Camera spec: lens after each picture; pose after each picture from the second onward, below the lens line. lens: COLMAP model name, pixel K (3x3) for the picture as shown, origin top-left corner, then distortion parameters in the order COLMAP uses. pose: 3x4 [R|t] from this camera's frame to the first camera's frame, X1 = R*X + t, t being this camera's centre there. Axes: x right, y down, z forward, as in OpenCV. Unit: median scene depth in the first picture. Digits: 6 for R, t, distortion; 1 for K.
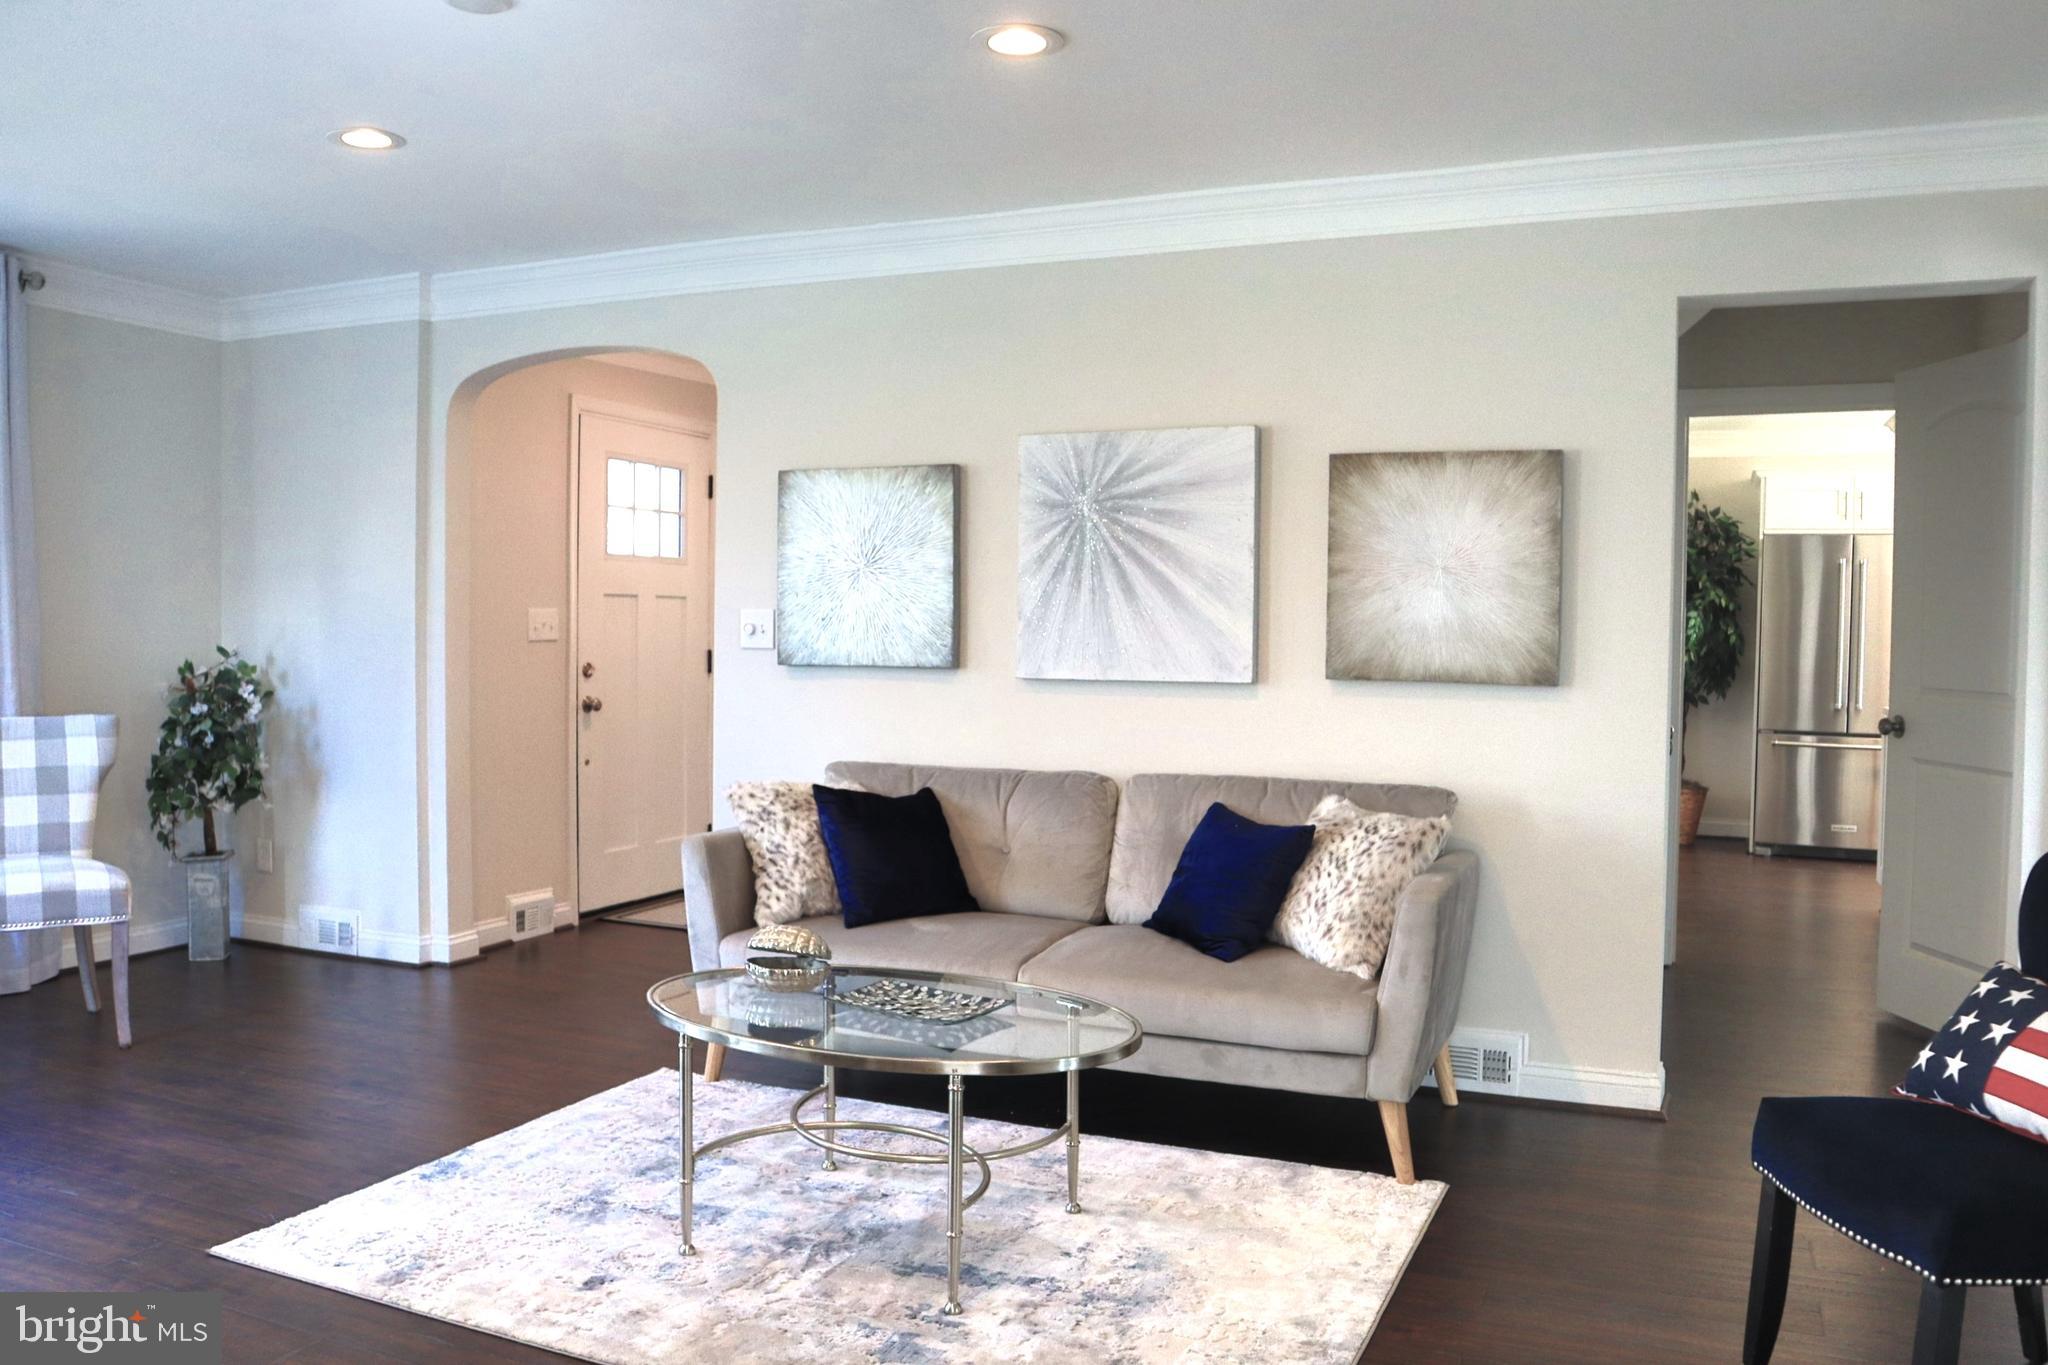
lens RADIAL K [[1560.4, 0, 1024.0], [0, 1560.4, 682.5], [0, 0, 1]] dist [-0.135498, 0.077279]
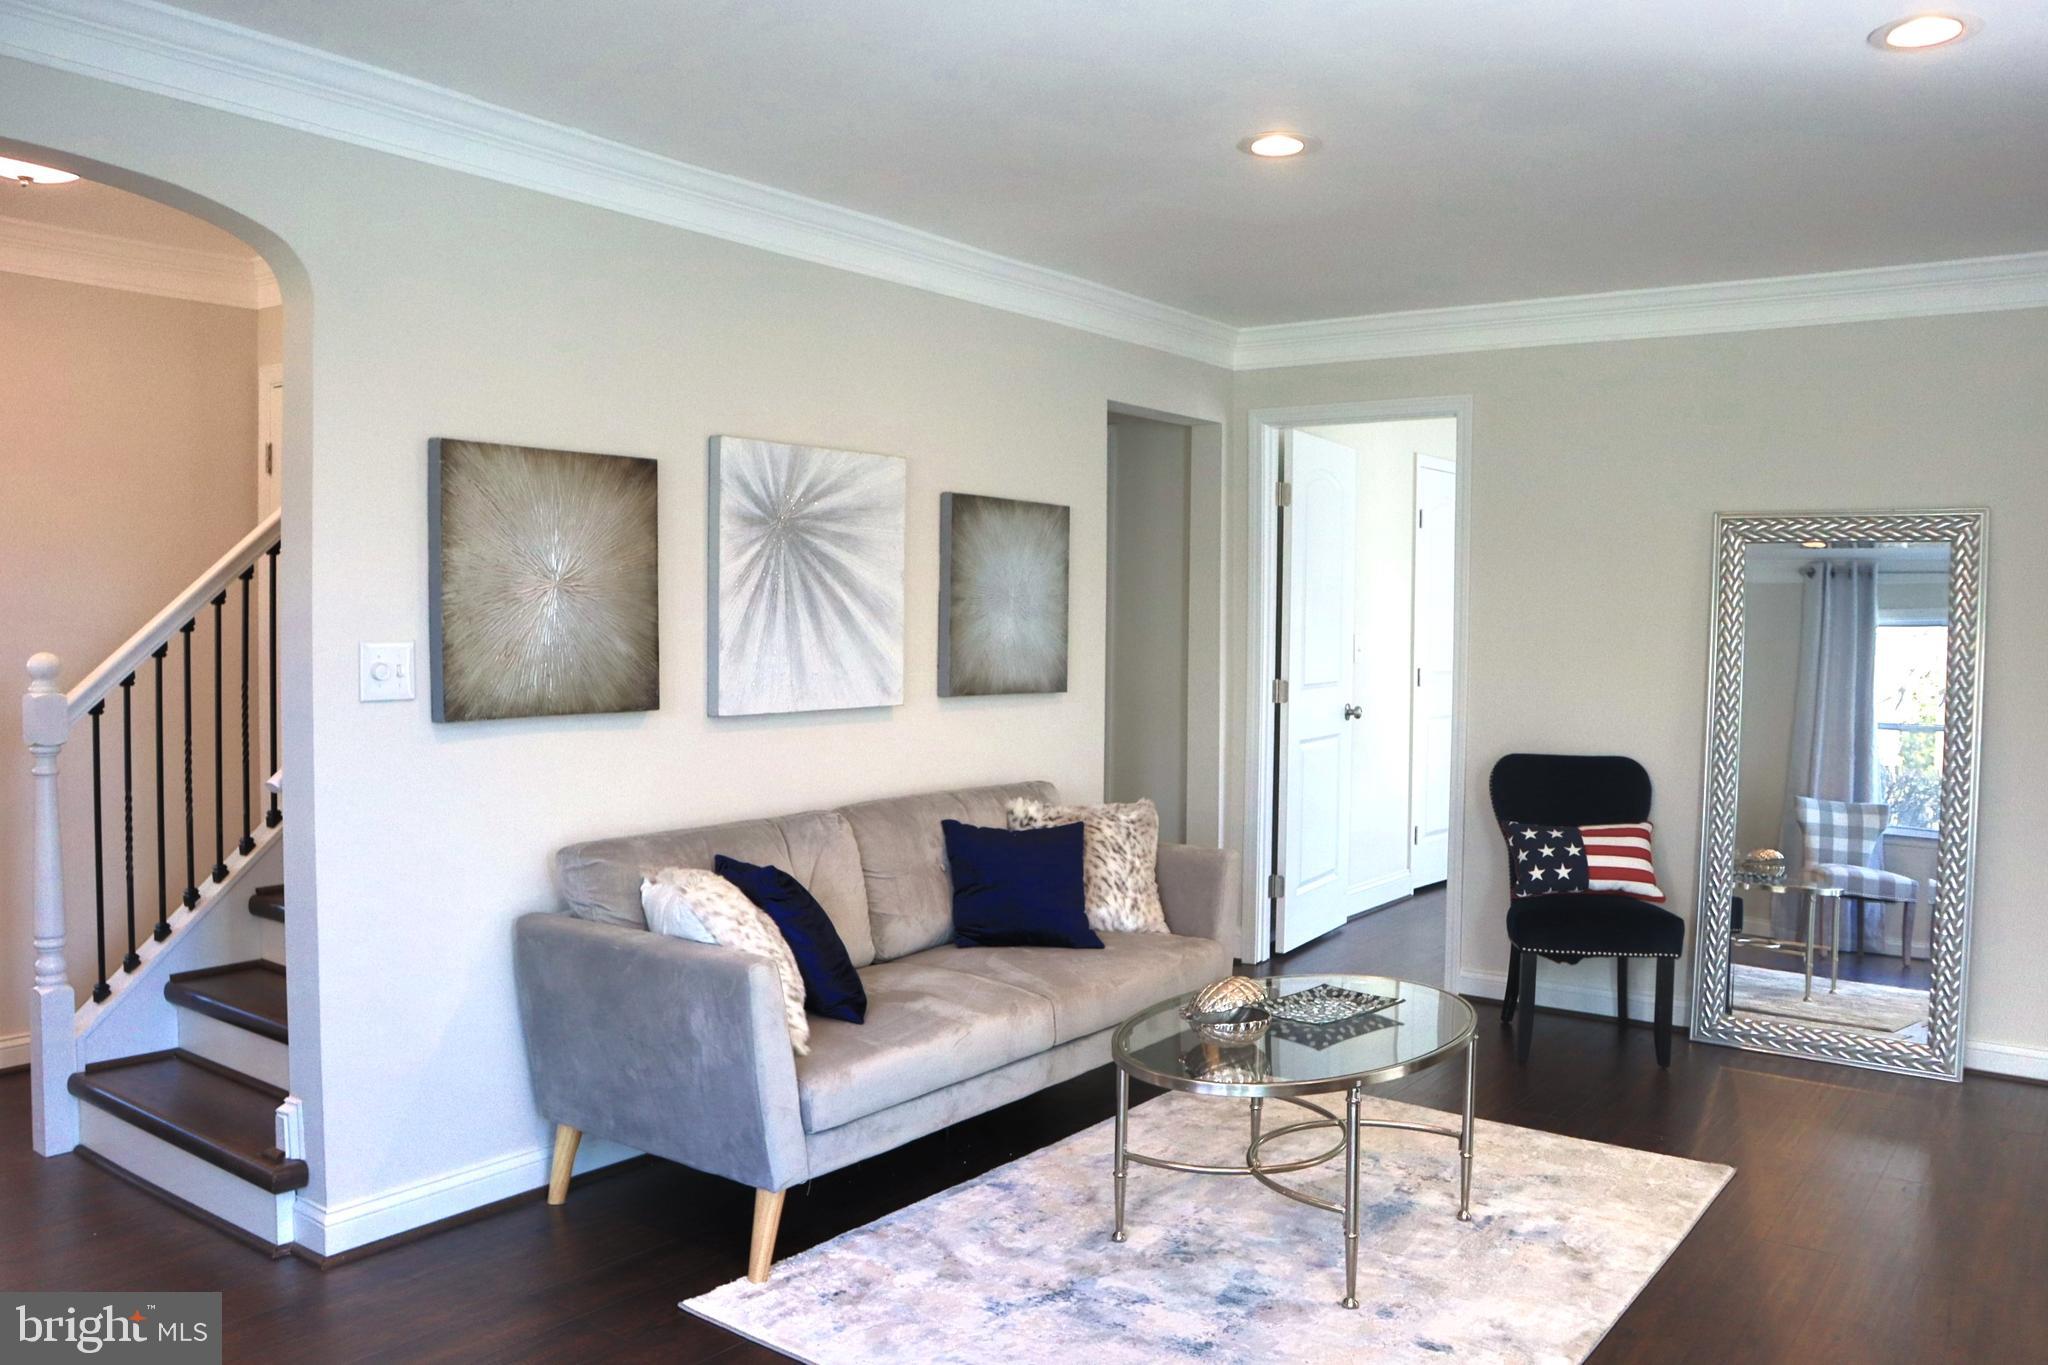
lens RADIAL K [[1560.4, 0, 1024.0], [0, 1560.4, 682.5], [0, 0, 1]] dist [-0.135498, 0.077279]
pose [[0.254200, -0.047426, 0.965988, -0.849284], [0.029830, 0.998706, 0.041182, -0.055745], [-0.966691, 0.018347, 0.255286, 0.656427]]
